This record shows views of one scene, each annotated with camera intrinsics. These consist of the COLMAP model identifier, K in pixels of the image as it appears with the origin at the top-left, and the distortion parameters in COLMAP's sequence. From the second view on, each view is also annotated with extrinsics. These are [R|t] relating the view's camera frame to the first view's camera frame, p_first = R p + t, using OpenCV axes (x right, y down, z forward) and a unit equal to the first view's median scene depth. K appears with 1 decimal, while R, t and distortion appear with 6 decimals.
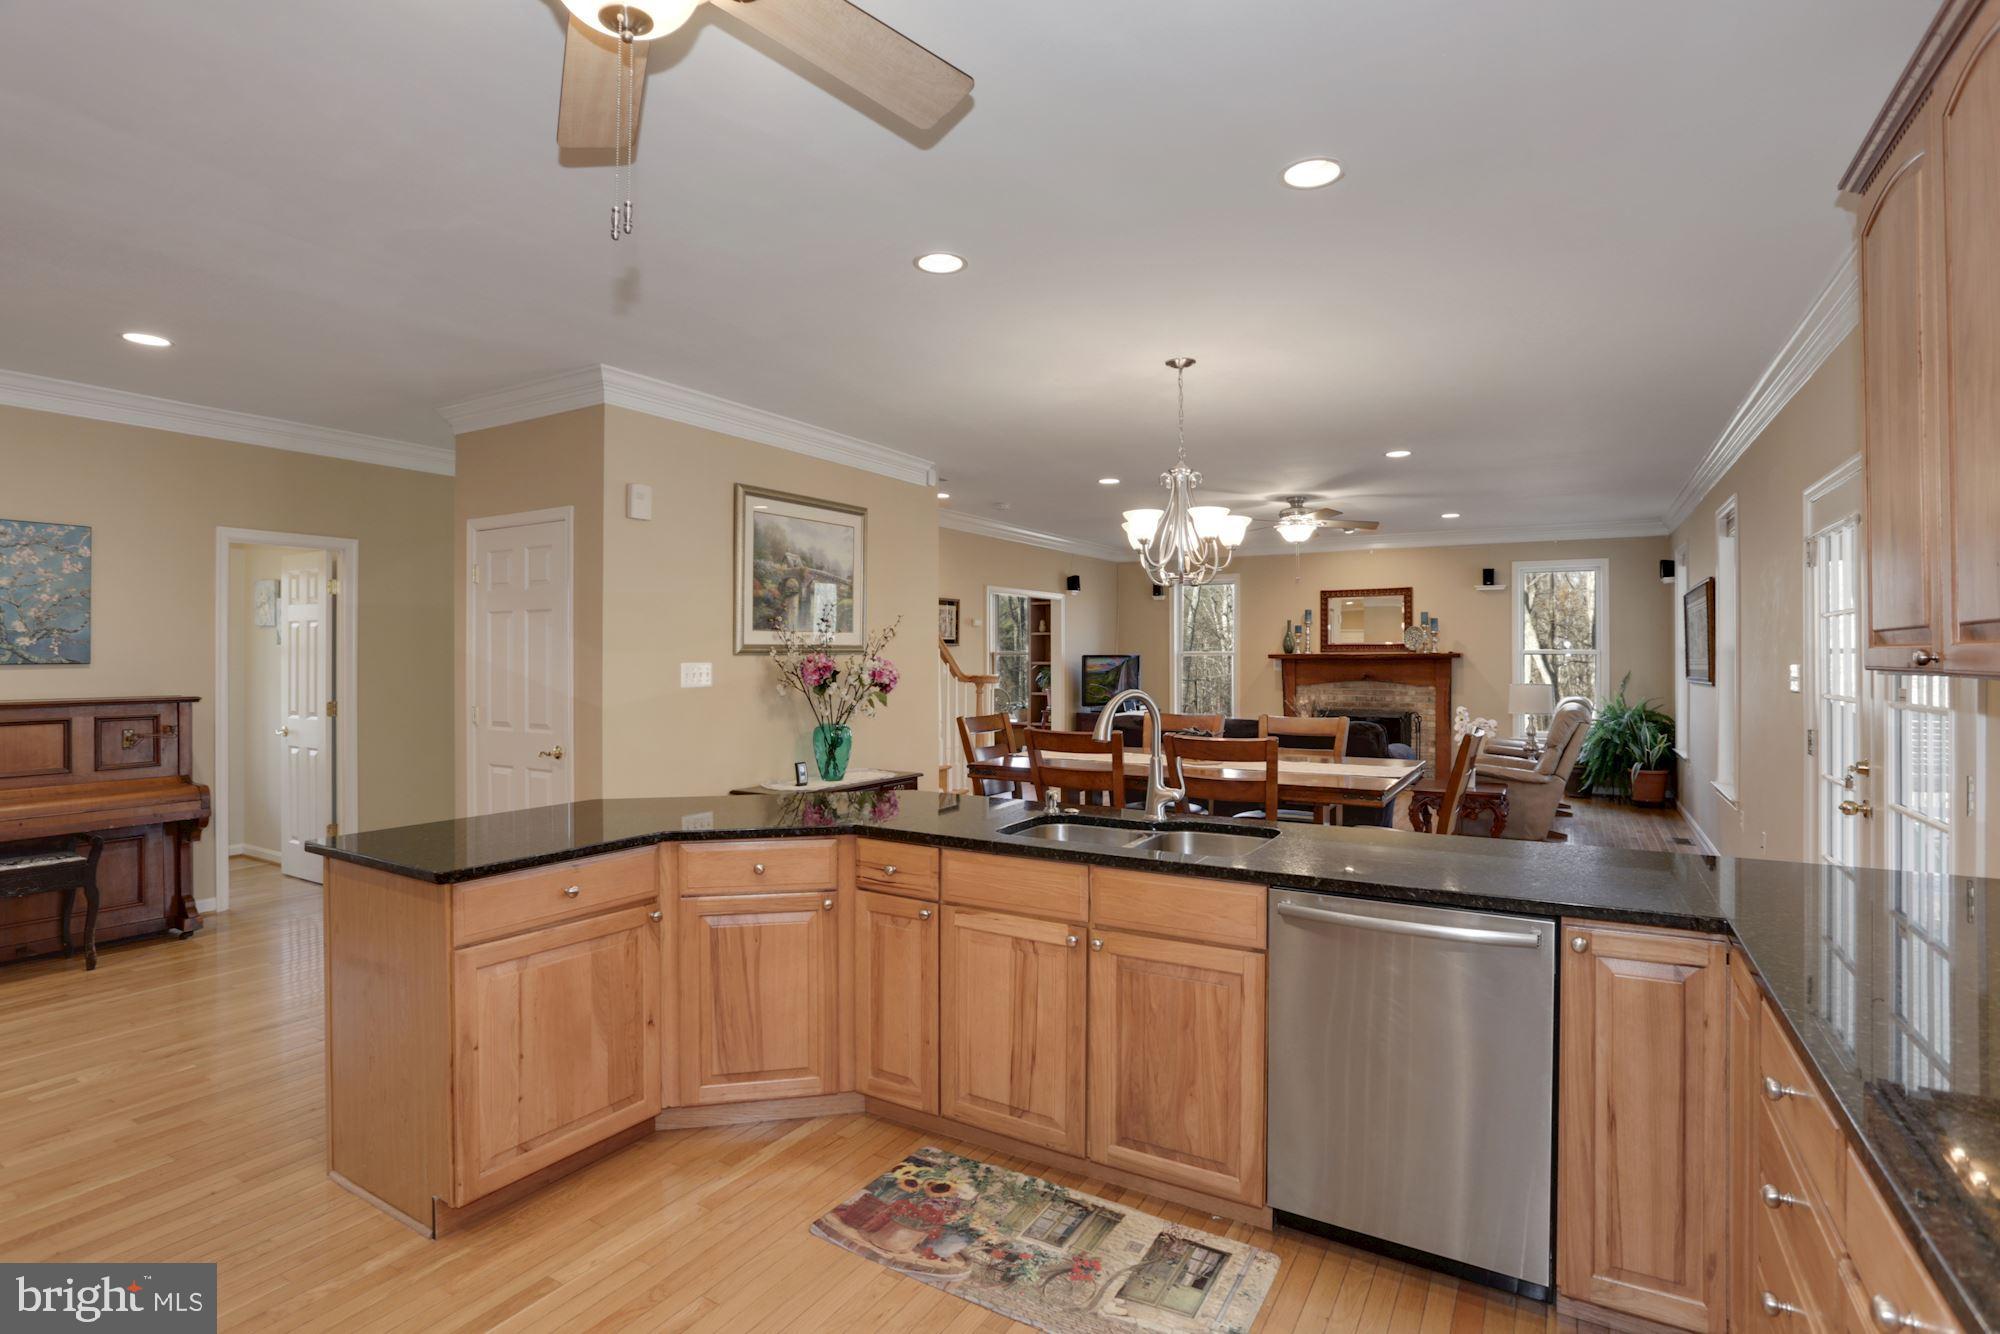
lens RADIAL K [[970.9, 0, 1000.7], [0, 970.9, 652.9], [0, 0, 1]] dist [-0.068456, 0.026047]
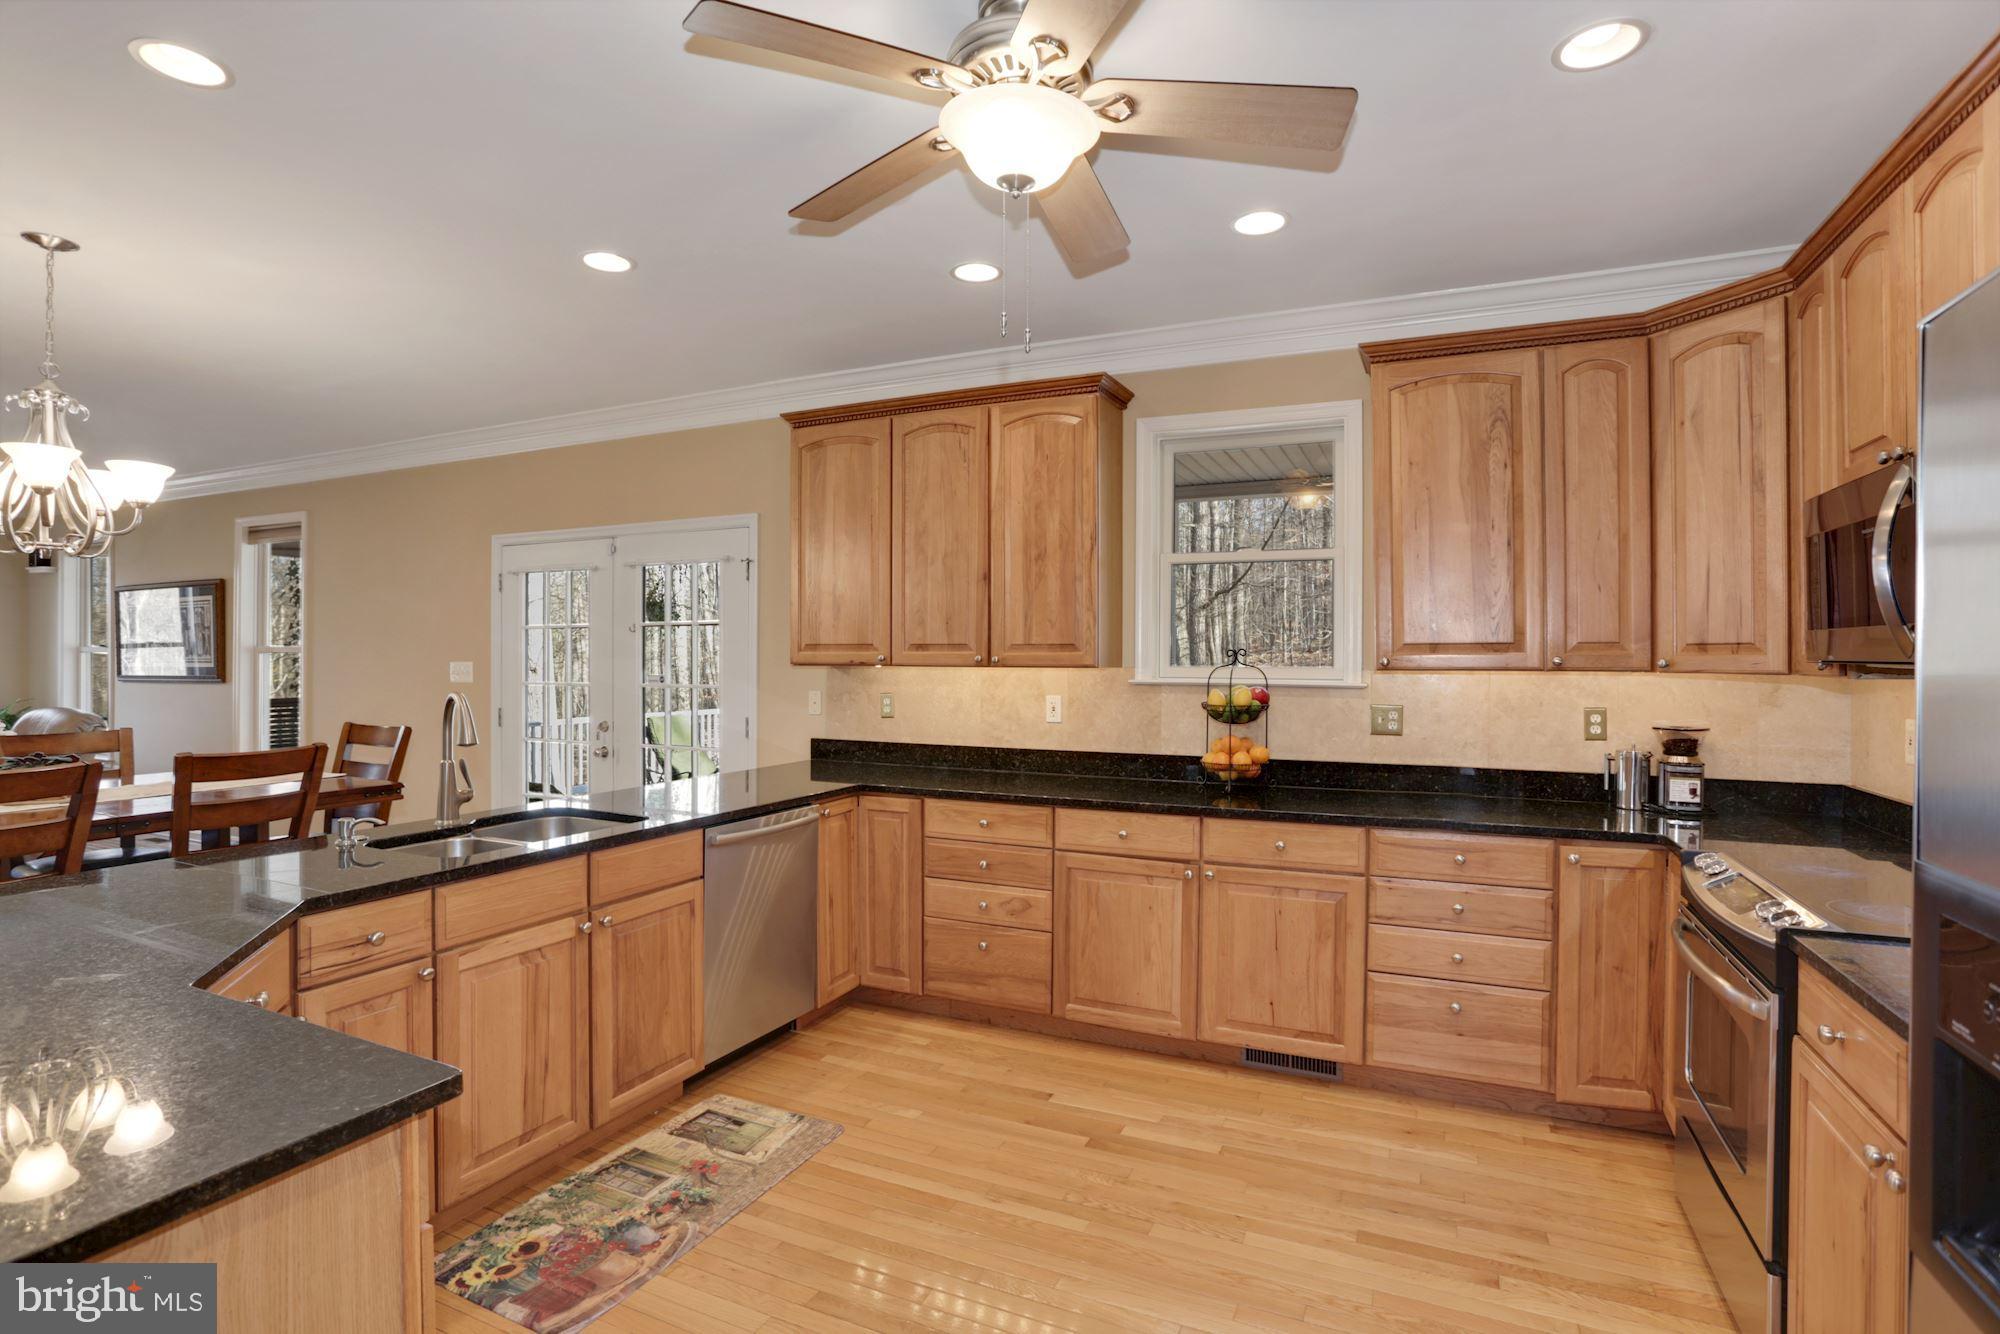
lens RADIAL K [[970.9, 0, 996.3], [0, 970.9, 655.5], [0, 0, 1]] dist [-0.068456, 0.026047]
pose [[-0.105005, -0.000562, 0.994472, -0.288466], [-0.006040, 0.999982, -0.000073, 0.000101], [-0.994453, -0.006014, -0.105007, 0.191841]]
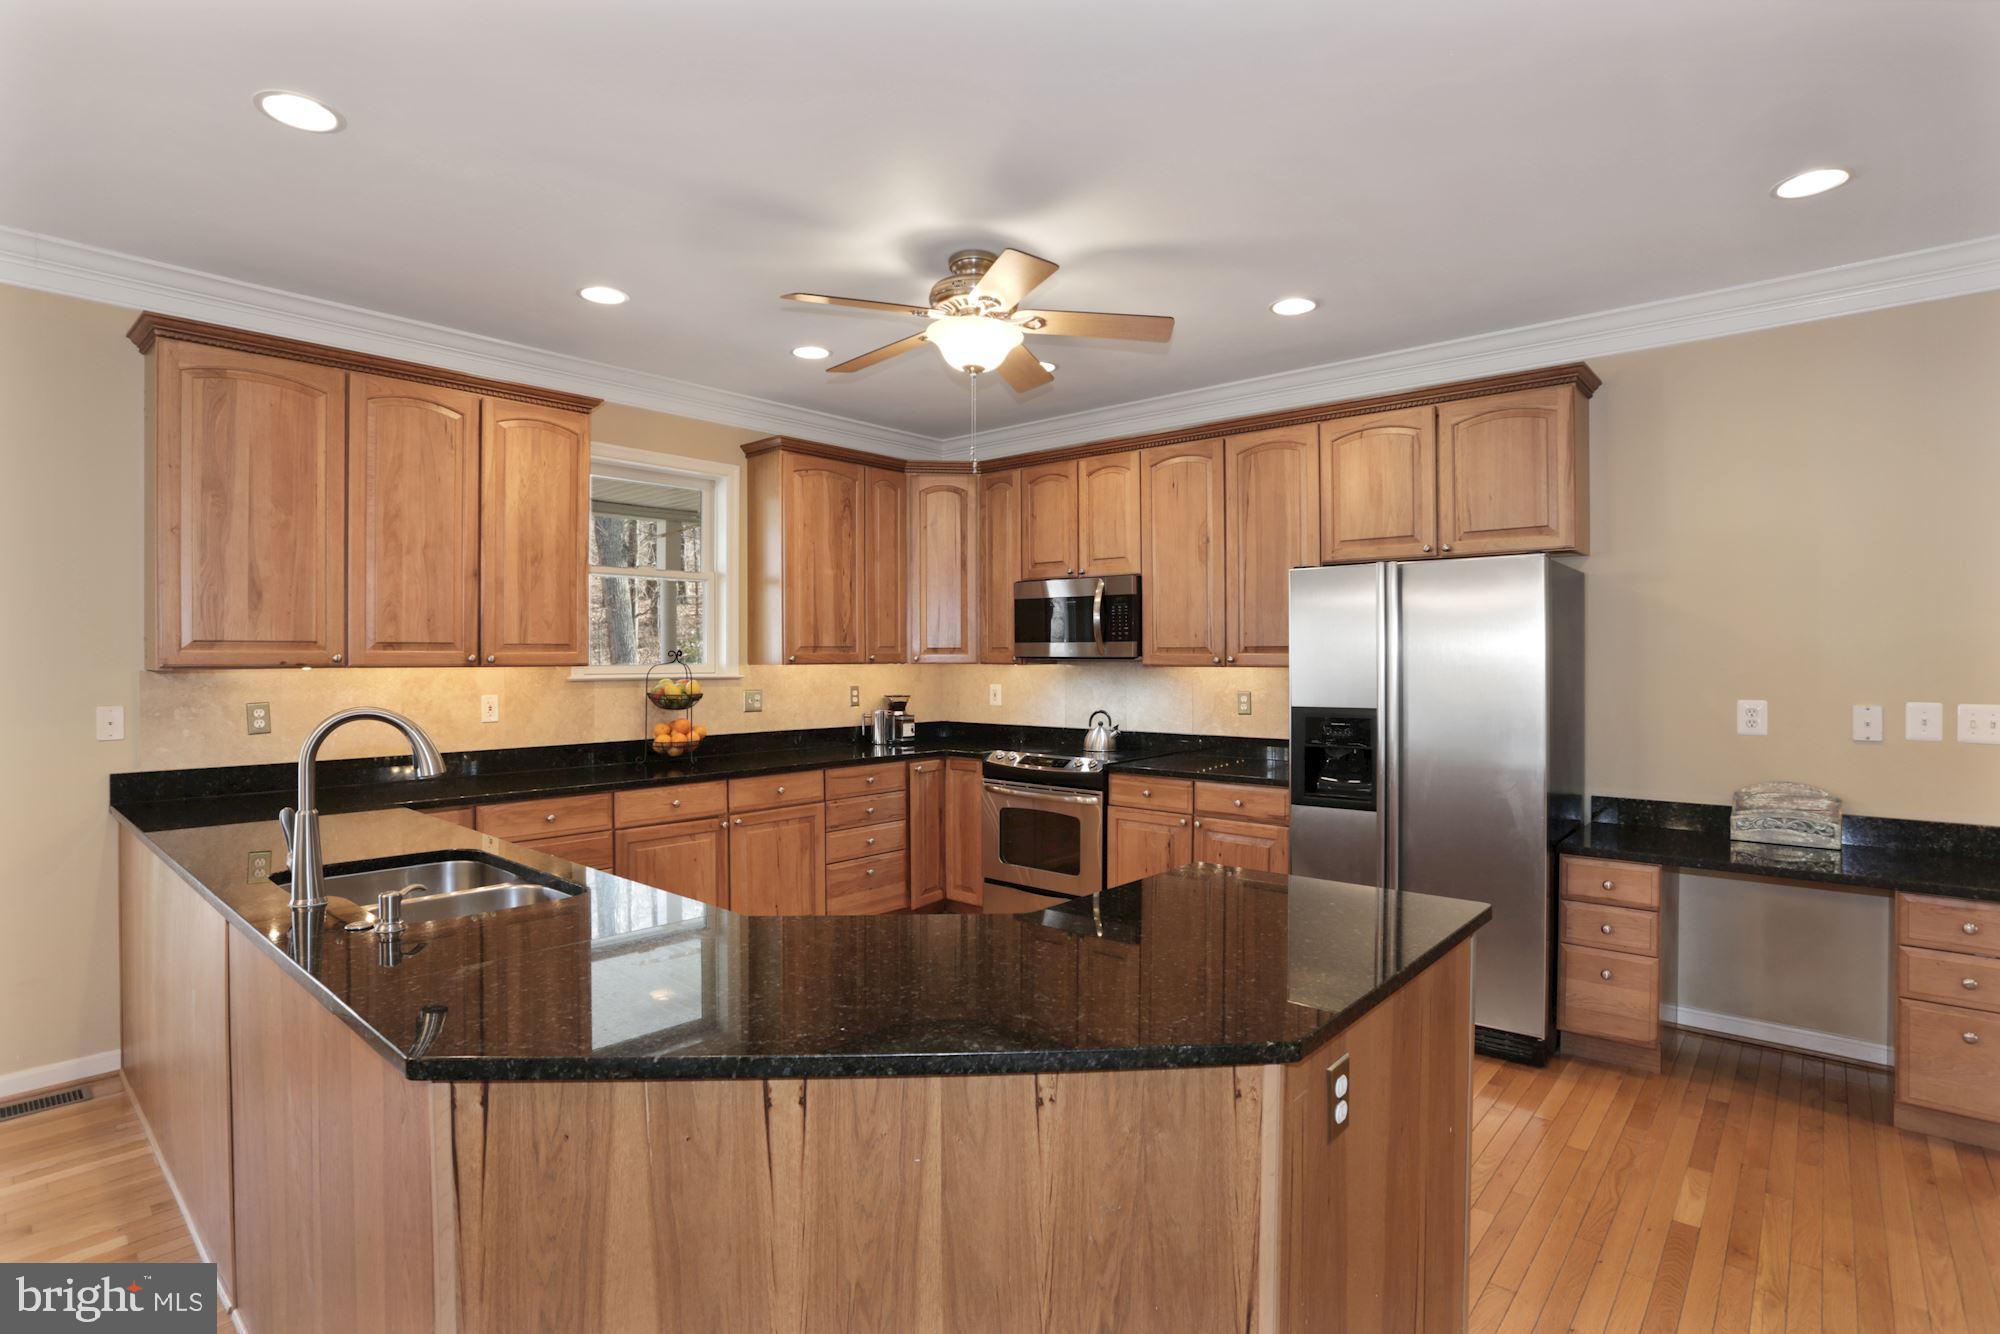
lens RADIAL K [[970.9, 0, 999.8], [0, 970.9, 658.1], [0, 0, 1]] dist [-0.068456, 0.026047]
pose [[-0.979747, -0.001554, 0.200233, -0.152994], [-0.001745, 0.999998, -0.000777, 0.001397], [-0.200231, -0.001111, -0.979748, 0.524653]]
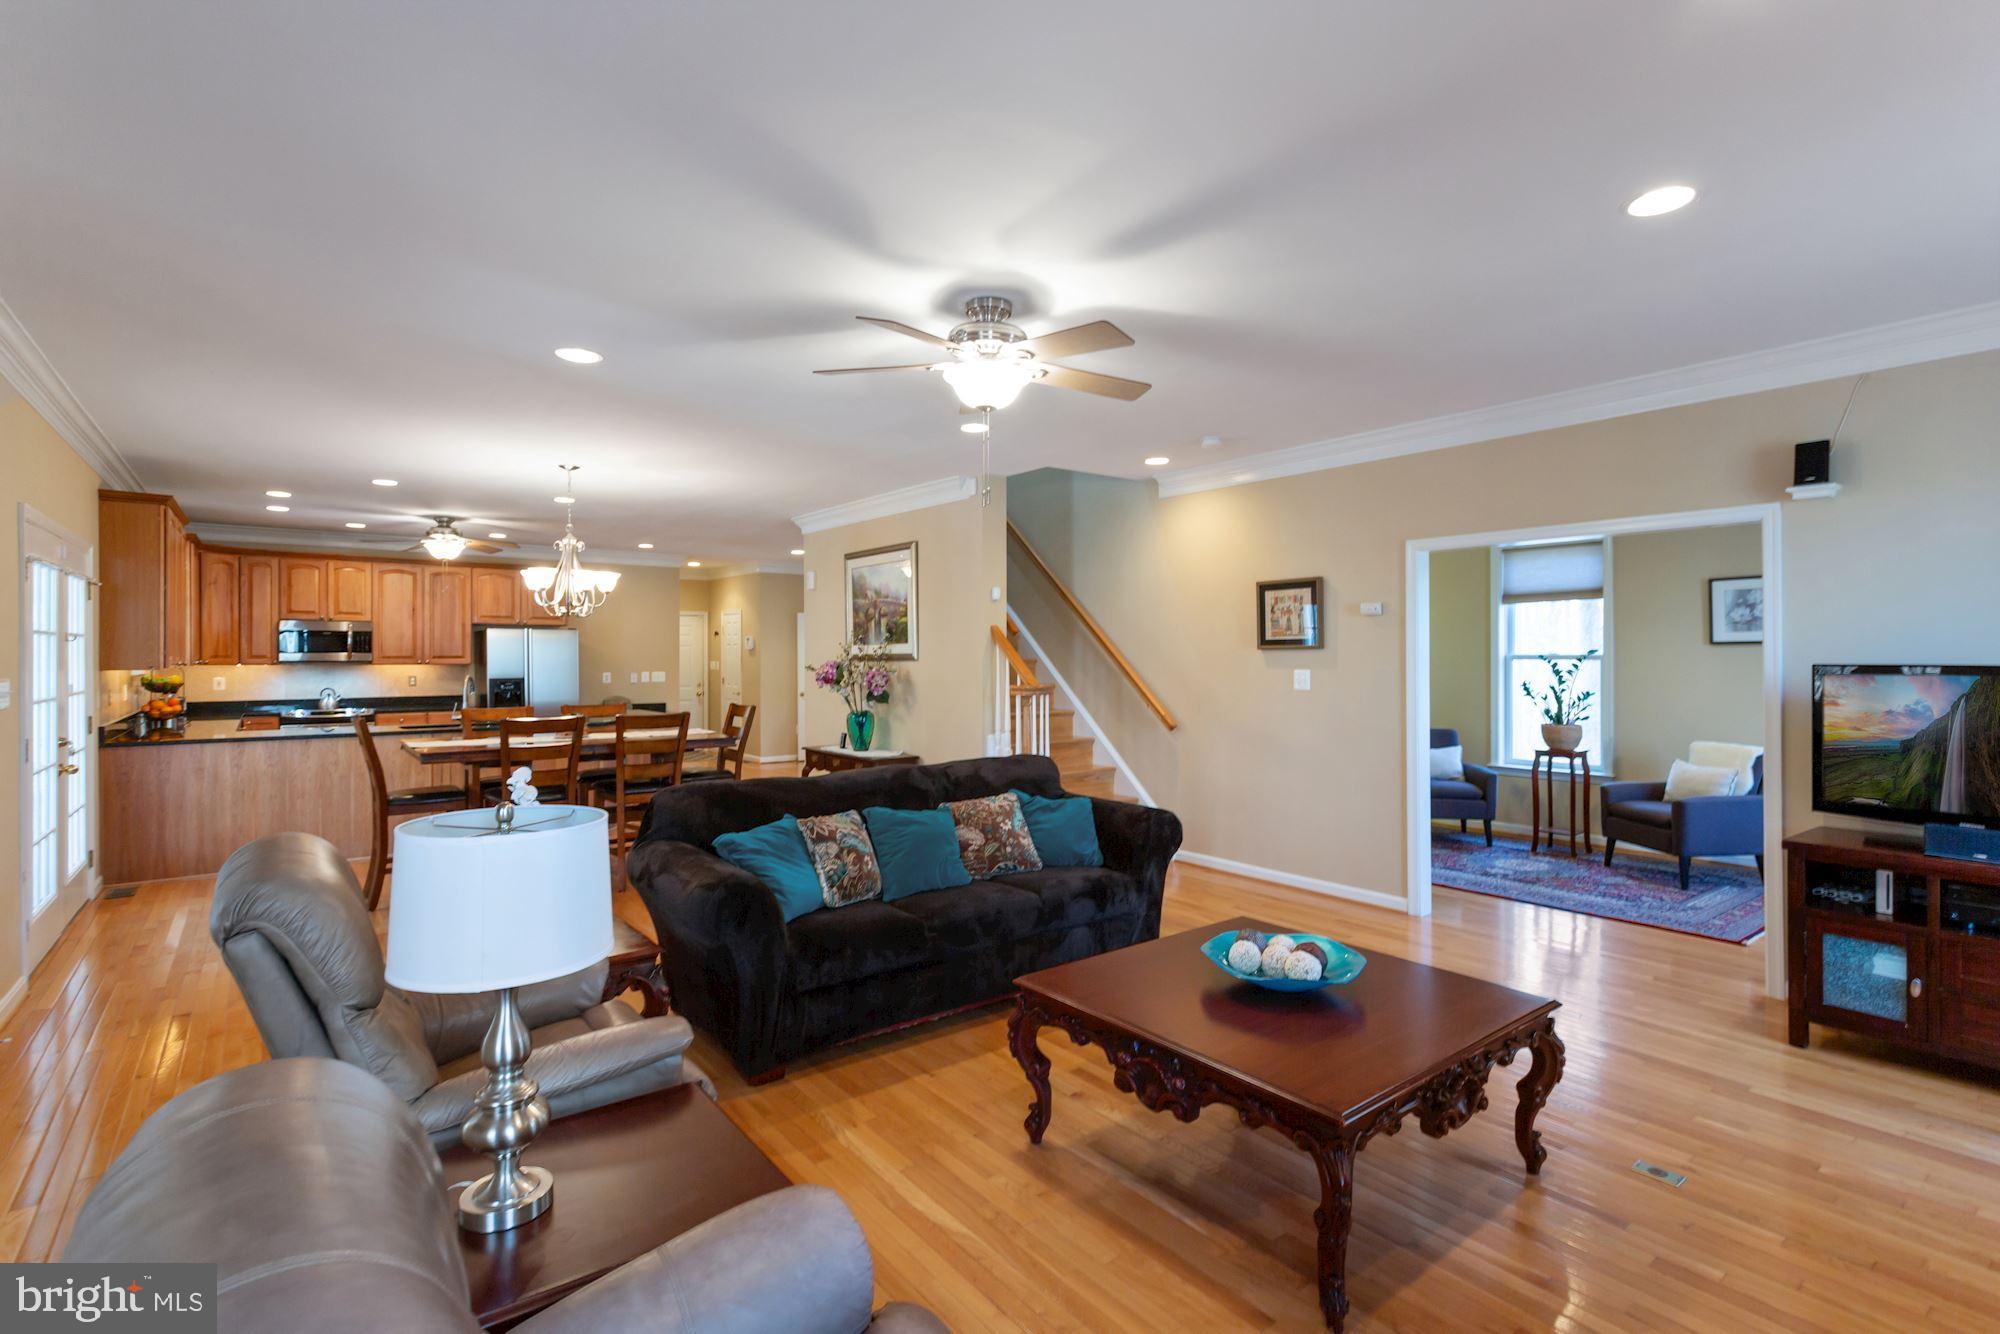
lens RADIAL K [[970.9, 0, 1034.2], [0, 970.9, 638.2], [0, 0, 1]] dist [-0.068456, 0.026047]
pose [[-0.355296, -0.018775, -0.934565, 0.661820], [0.002196, 0.999779, -0.020920, -0.001684], [0.934751, -0.009485, -0.355176, 1.117171]]
